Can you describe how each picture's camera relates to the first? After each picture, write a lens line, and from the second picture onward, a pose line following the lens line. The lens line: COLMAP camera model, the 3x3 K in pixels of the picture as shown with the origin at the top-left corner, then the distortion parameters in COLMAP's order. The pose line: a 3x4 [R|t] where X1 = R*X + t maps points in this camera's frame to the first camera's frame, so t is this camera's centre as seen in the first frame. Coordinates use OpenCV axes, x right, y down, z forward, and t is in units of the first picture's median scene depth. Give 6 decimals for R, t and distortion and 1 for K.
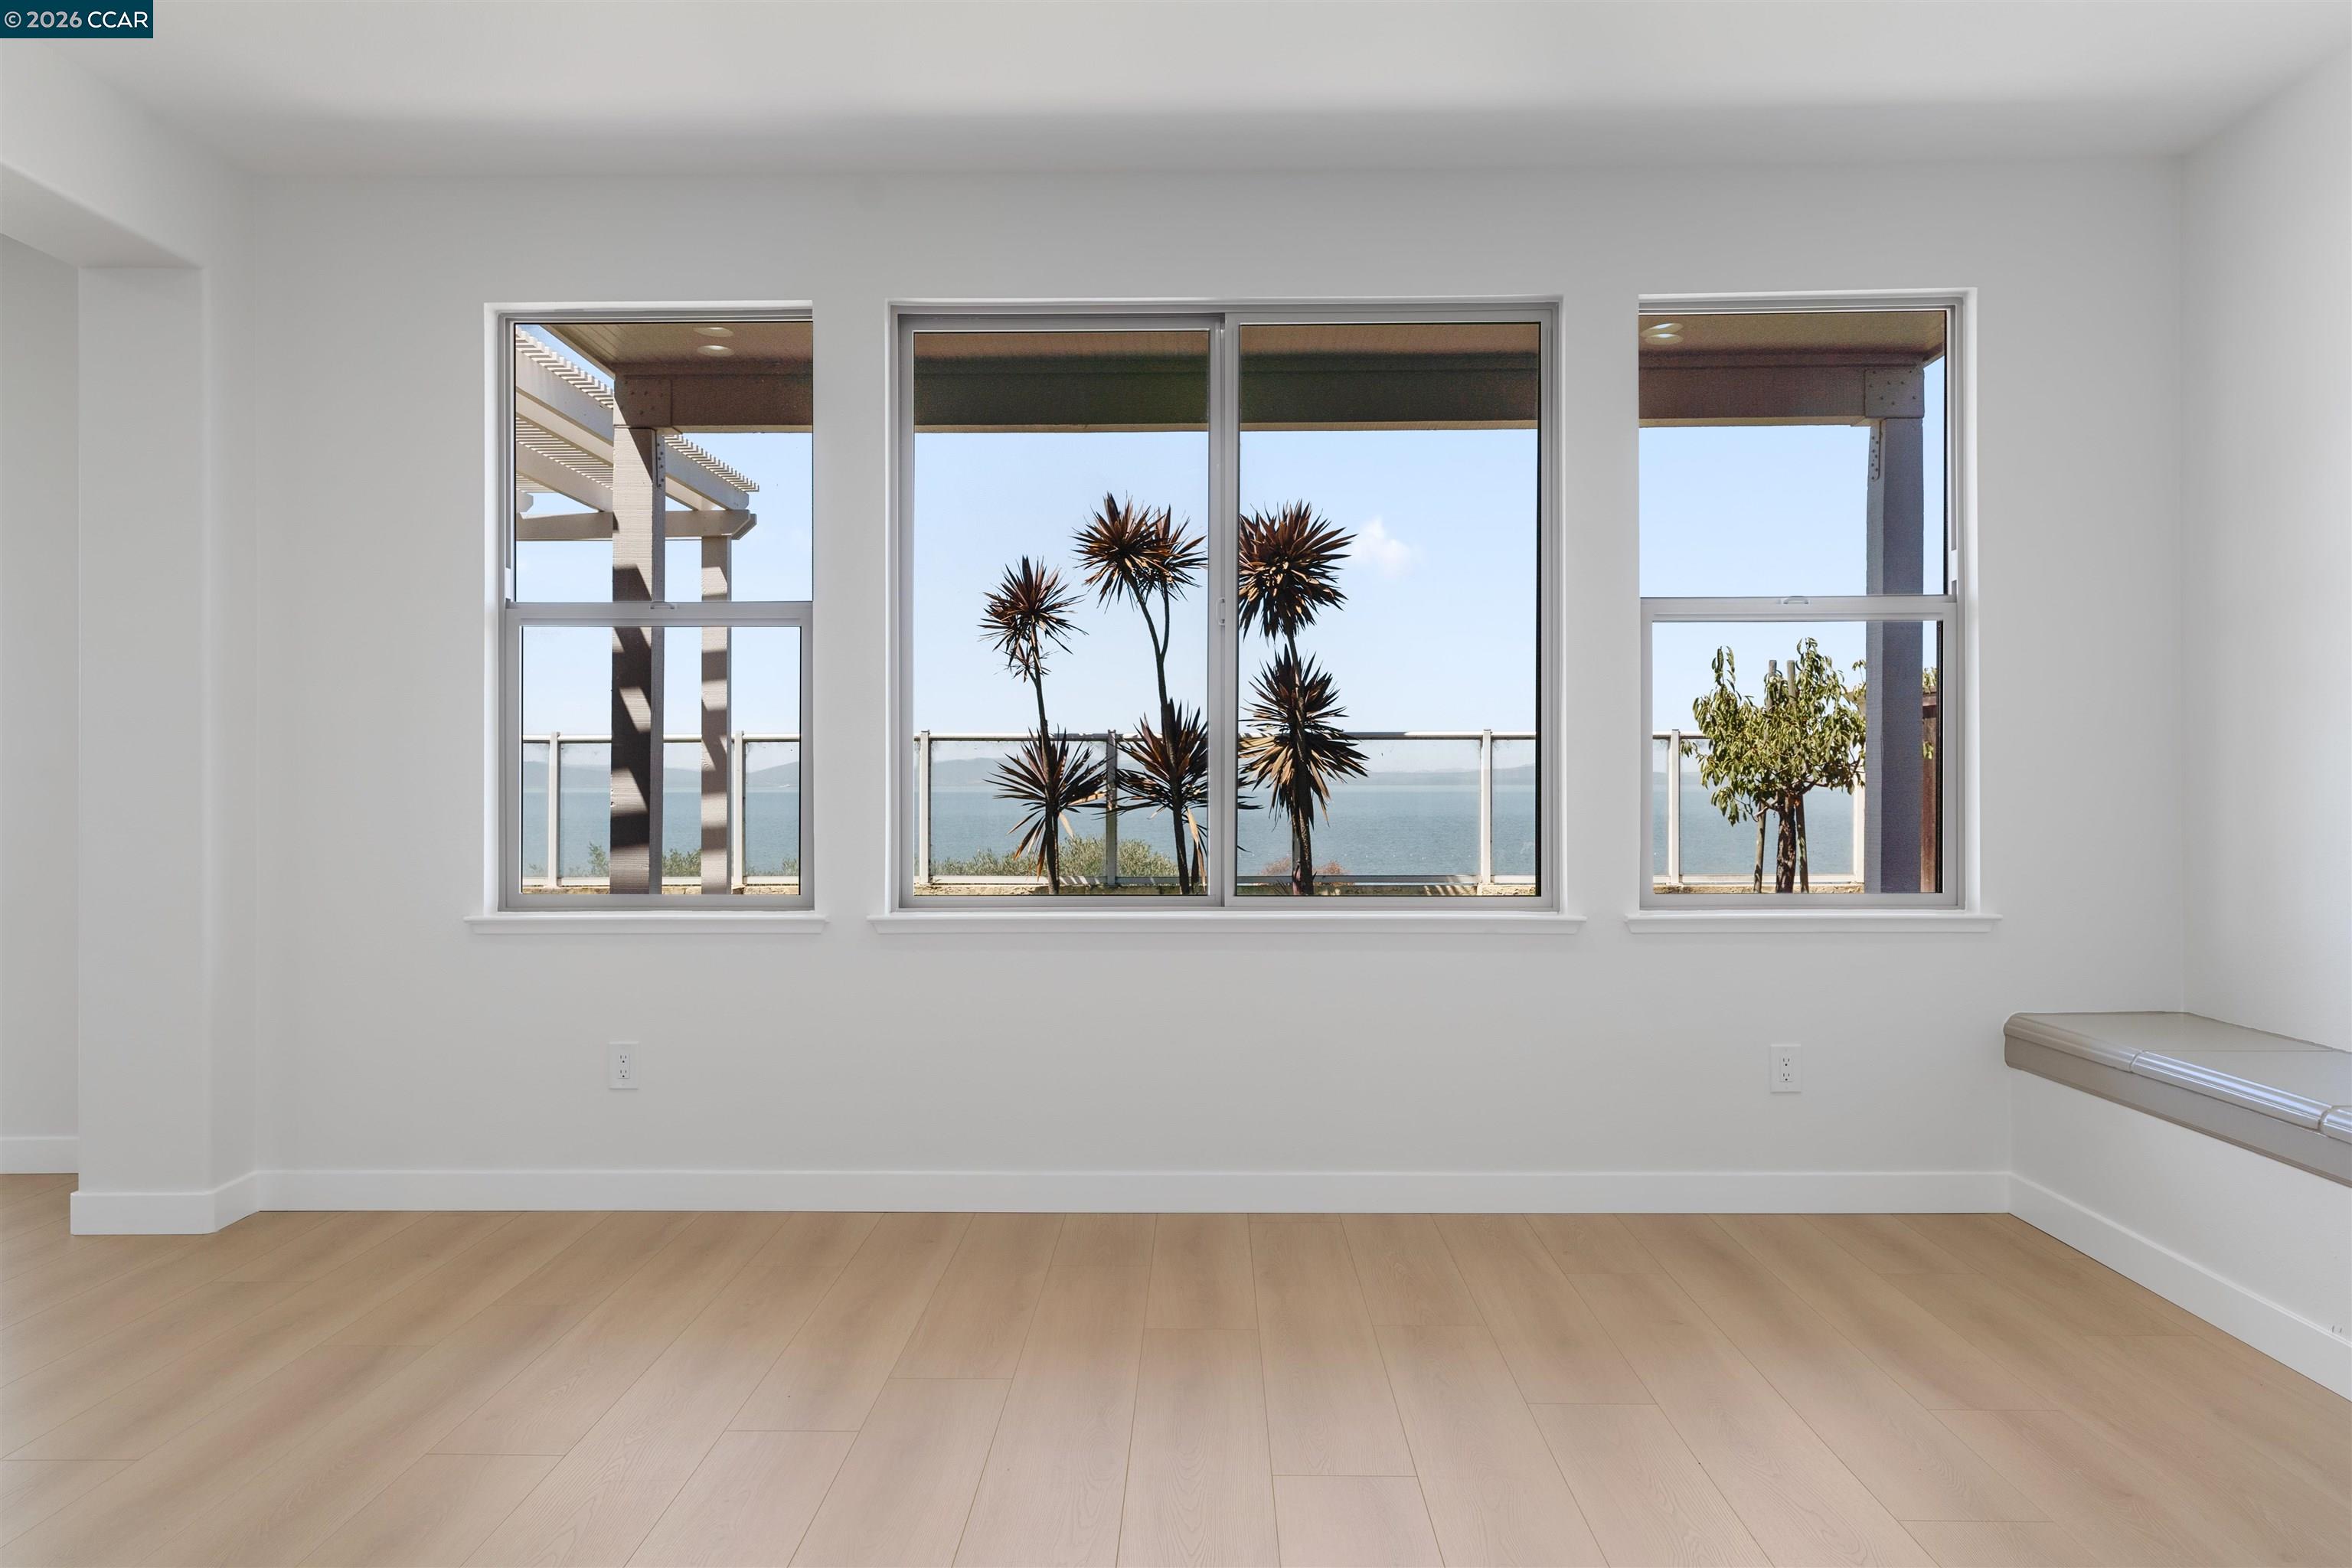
lens RADIAL K [[1626.0, 0, 1176.4], [0, 1626.0, 792.1], [0, 0, 1]] dist [0.000181, -0.001058]
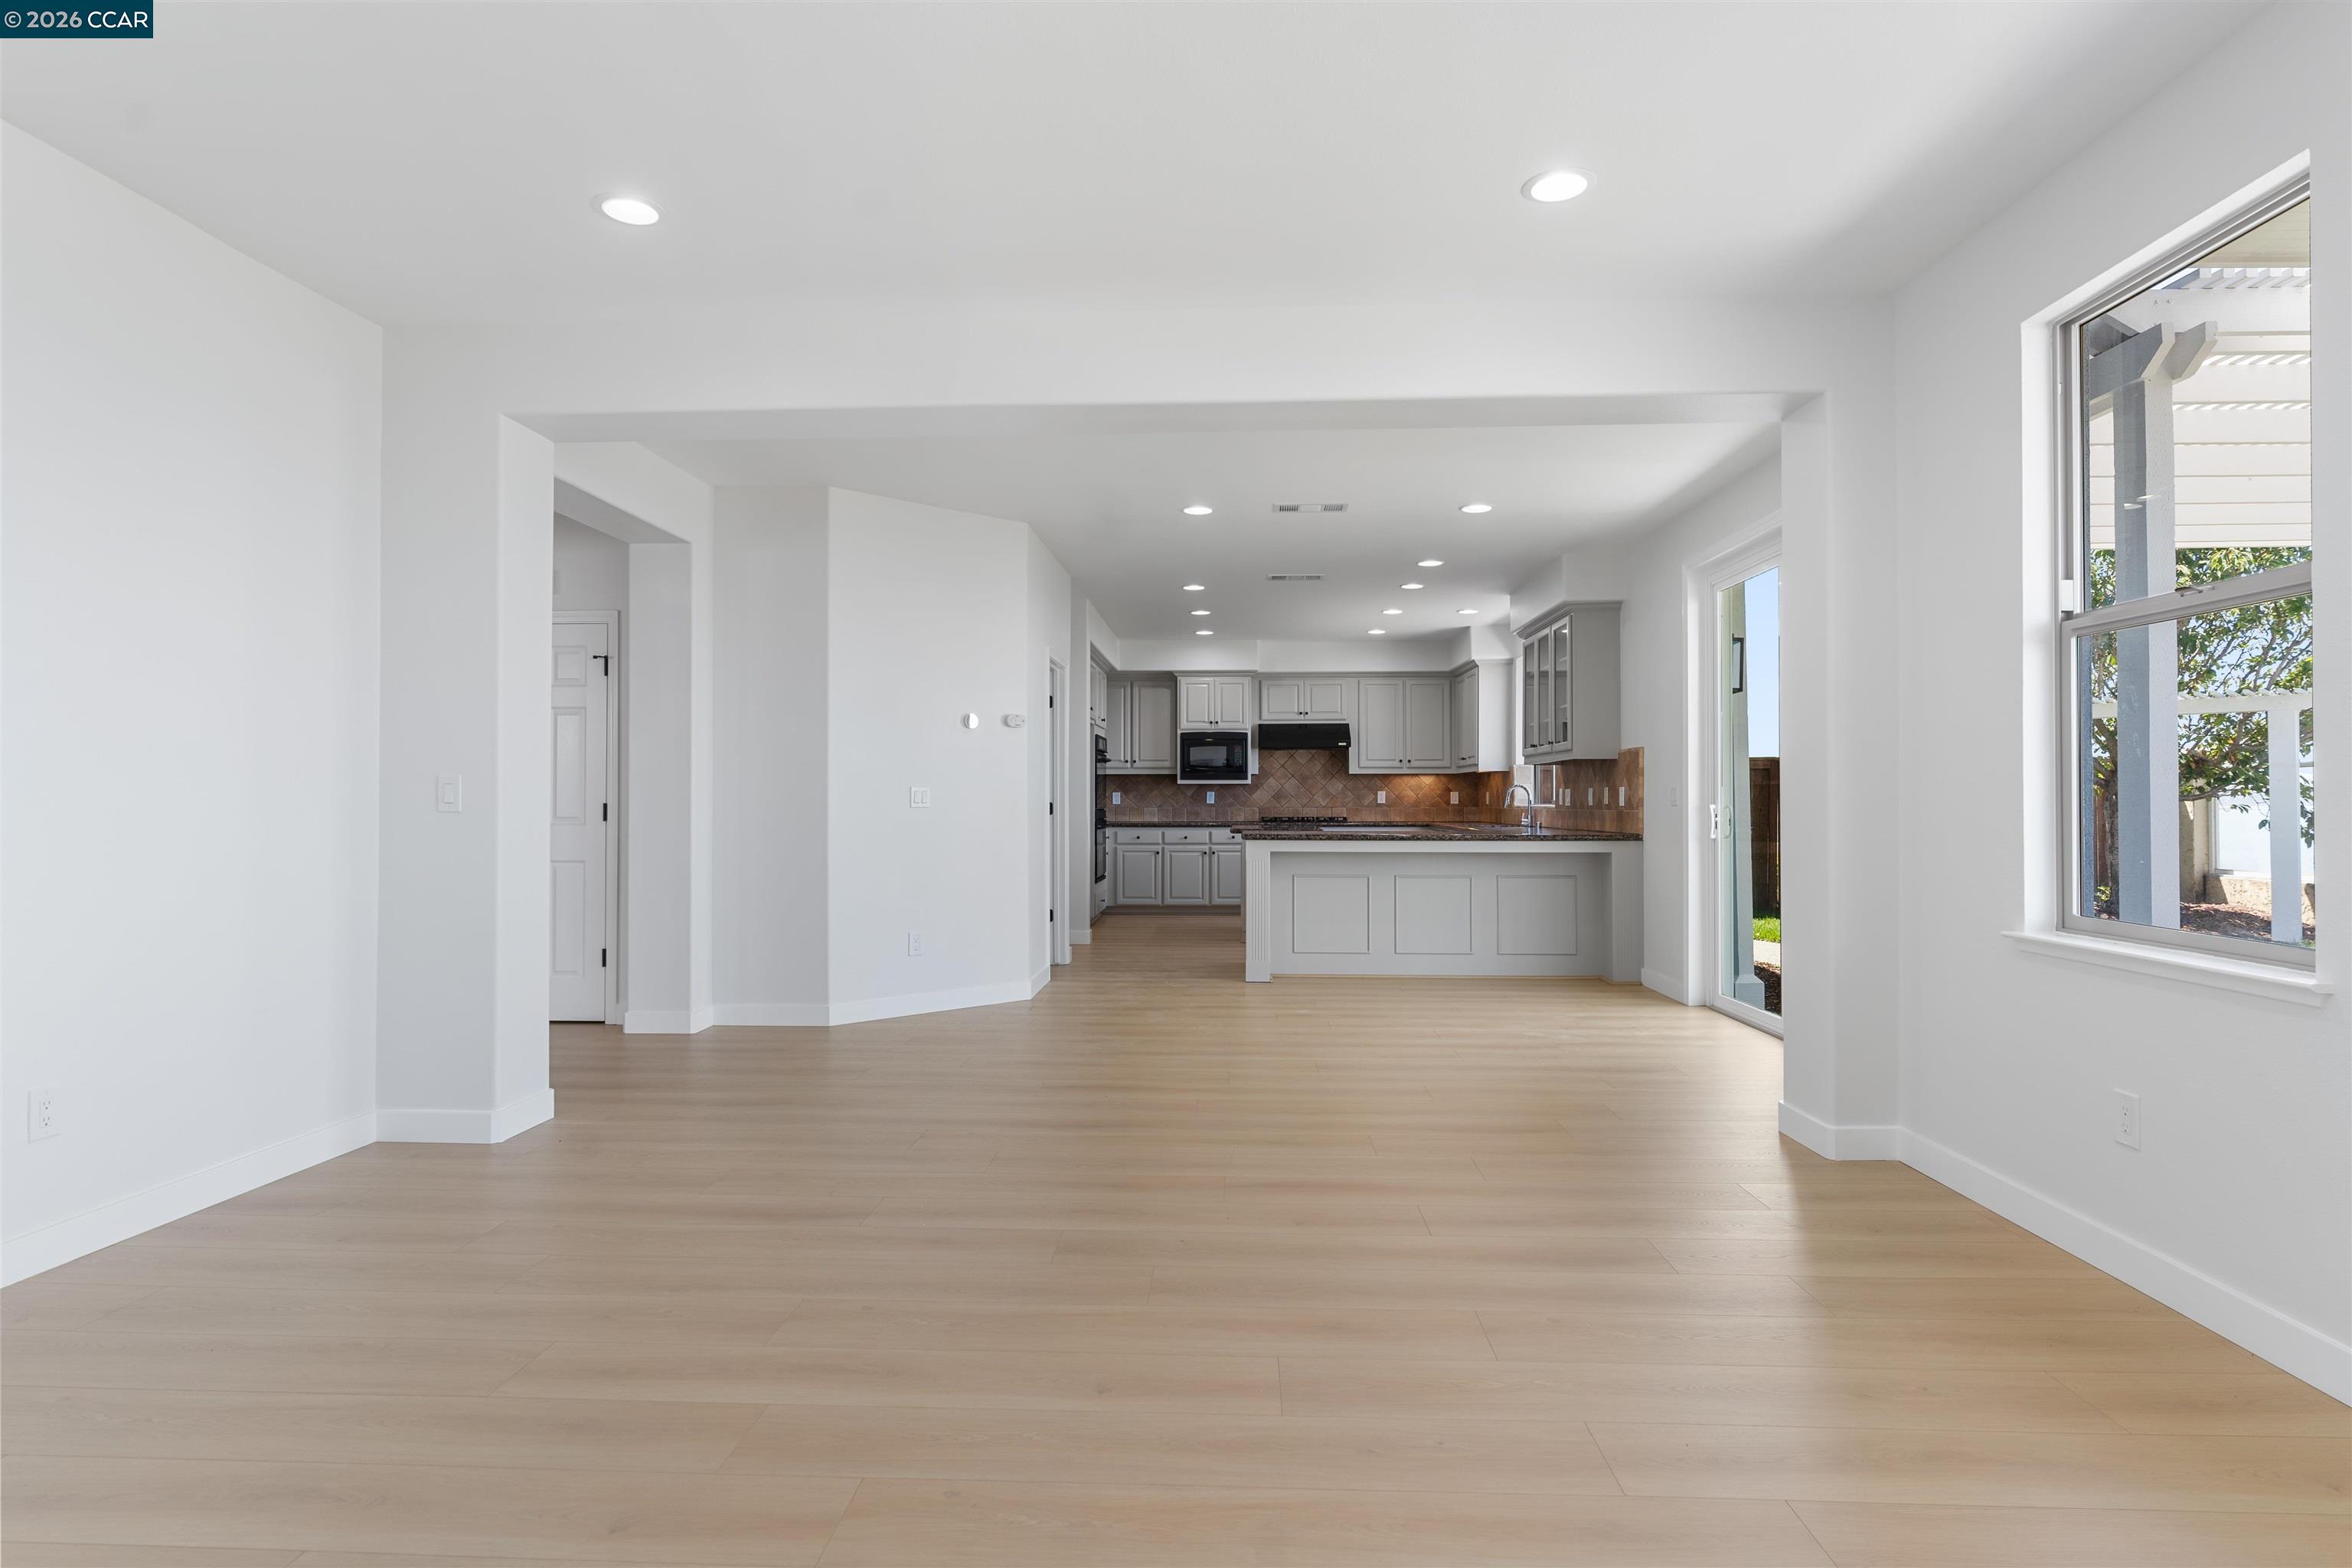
lens RADIAL K [[1215.8, 0, 1185.0], [0, 1215.8, 792.9], [0, 0, 1]] dist [0.001677, 0.001440]
pose [[-0.029977, -0.002178, -0.999548, 0.120449], [-0.006138, 0.999979, -0.001995, -0.001860], [0.999532, 0.006075, -0.029990, 0.179953]]
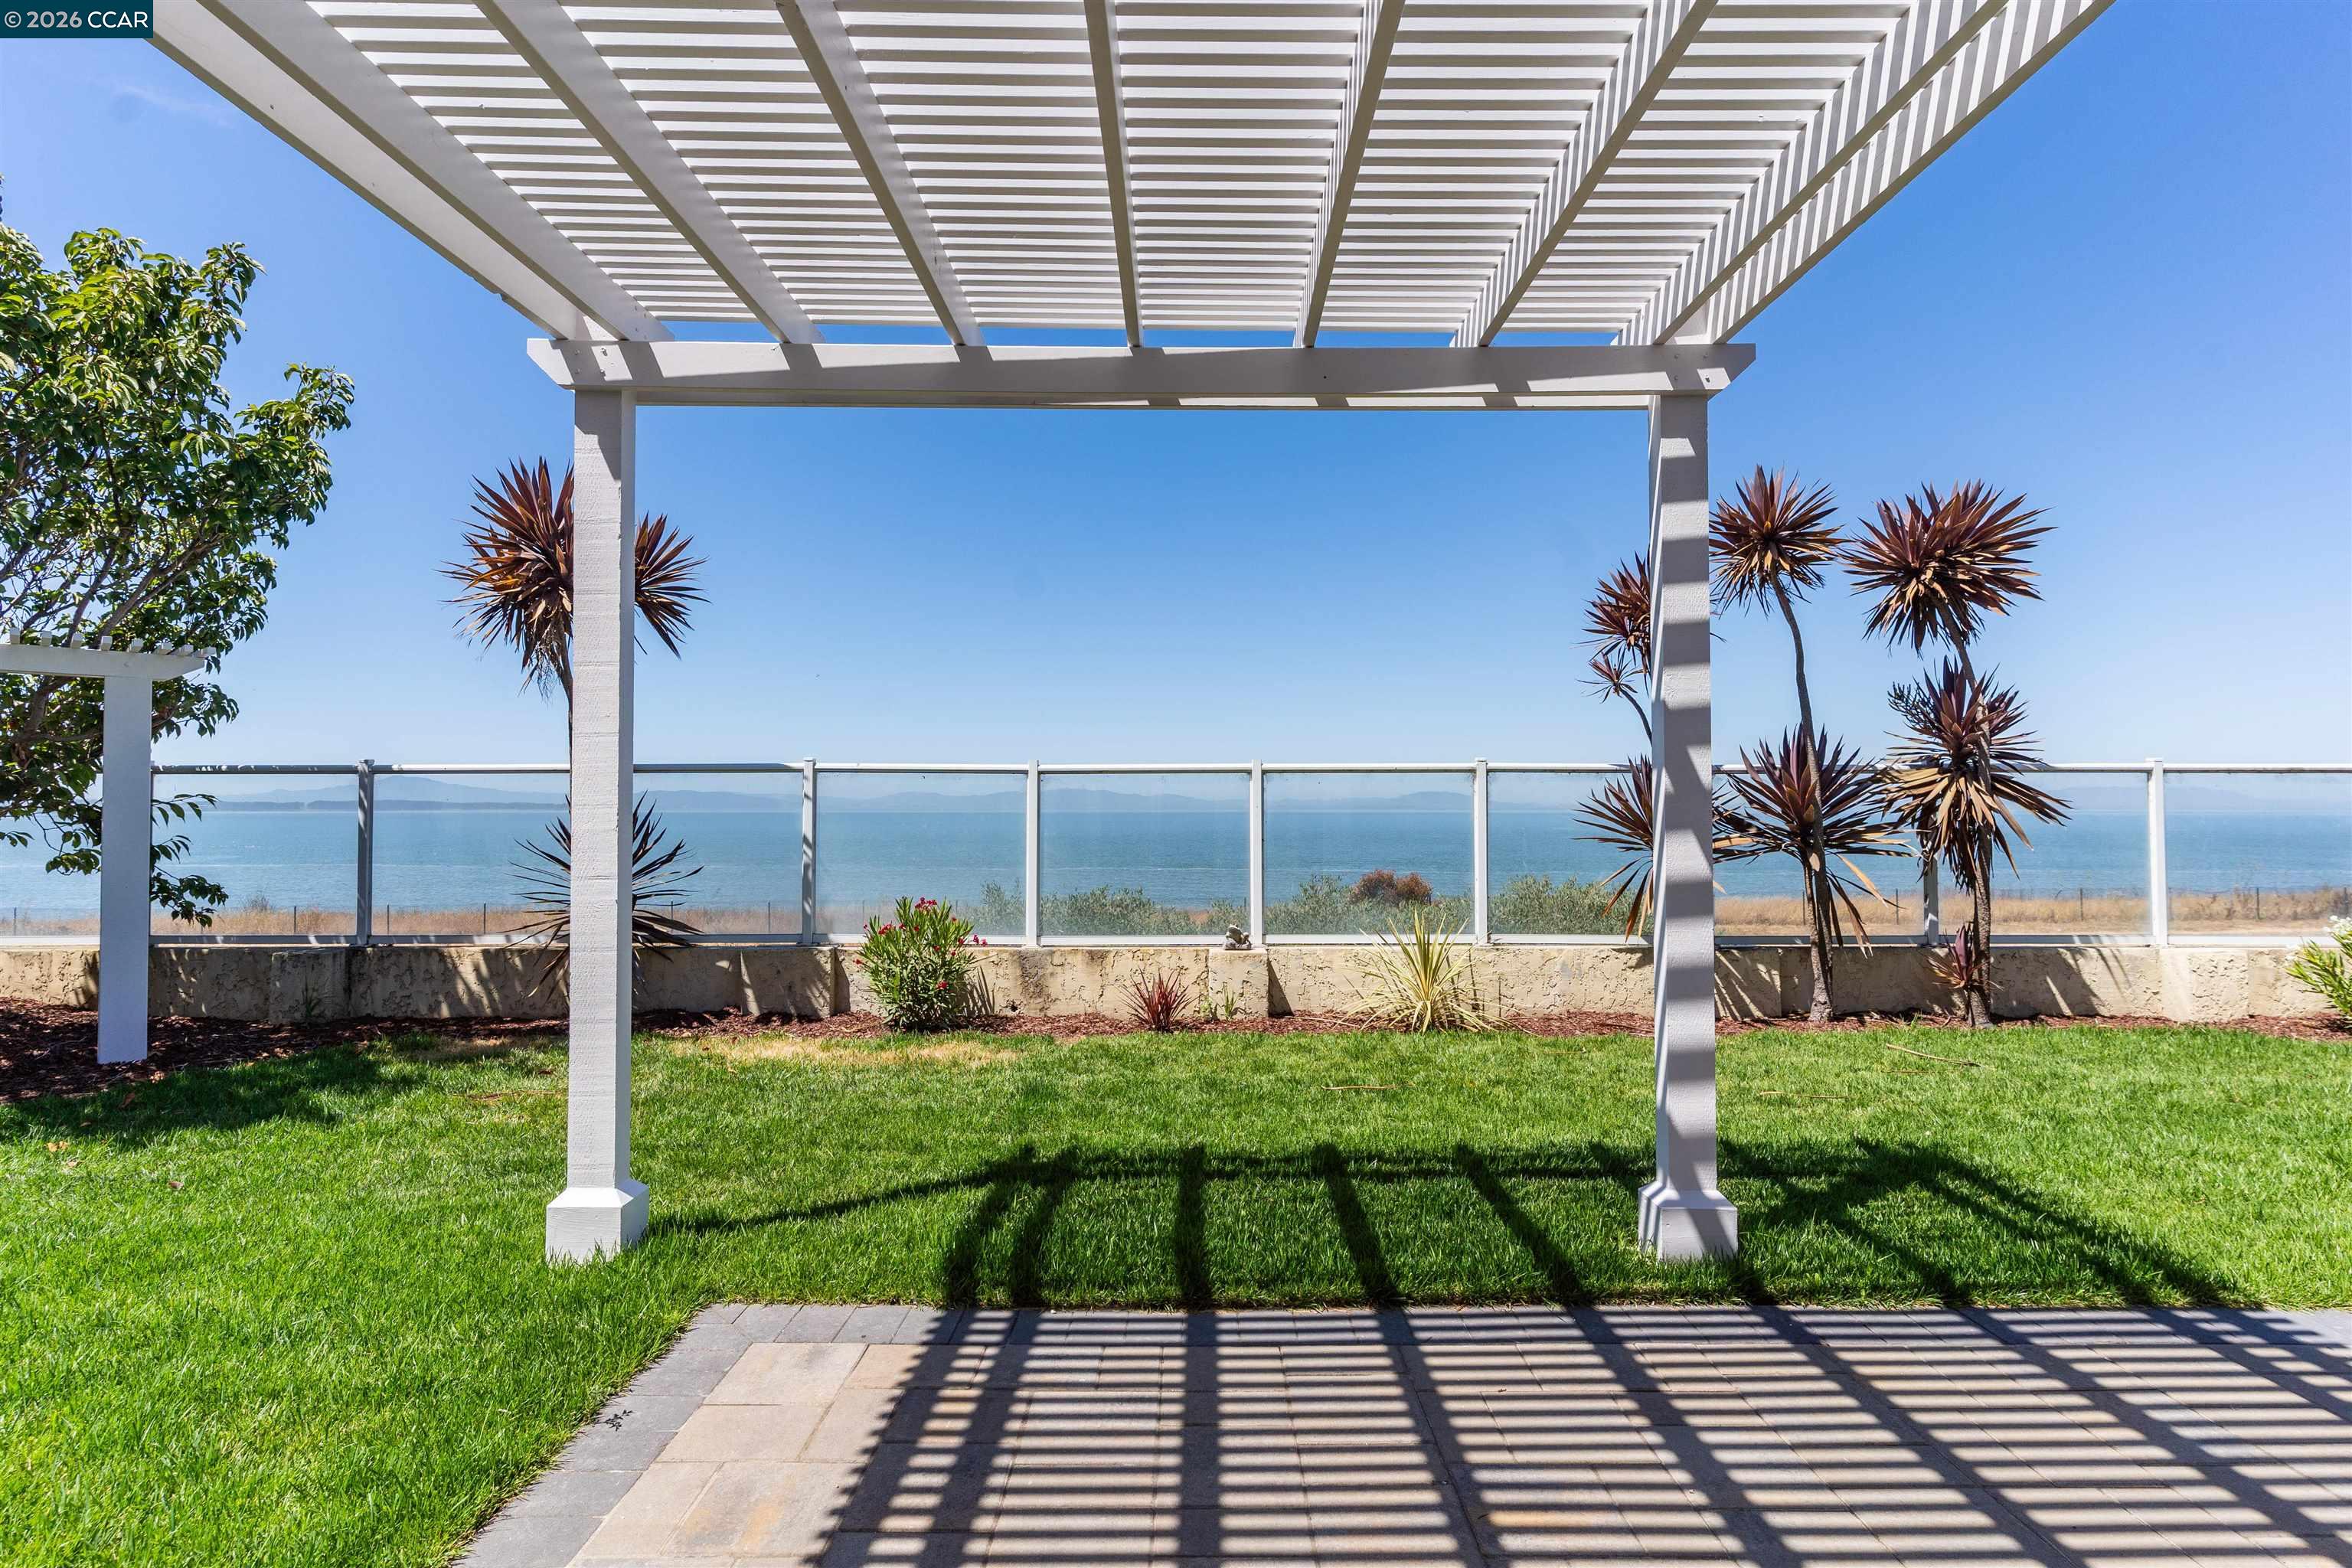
lens RADIAL K [[1128.9, 0, 1183.6], [0, 1128.9, 792.5], [0, 0, 1]] dist [-0.003621, 0.002129]
pose [[0.999901, 0.002918, 0.013780, -0.334792], [-0.002699, 0.999870, -0.015896, -0.011963], [-0.013824, 0.015857, 0.999779, 0.452306]]
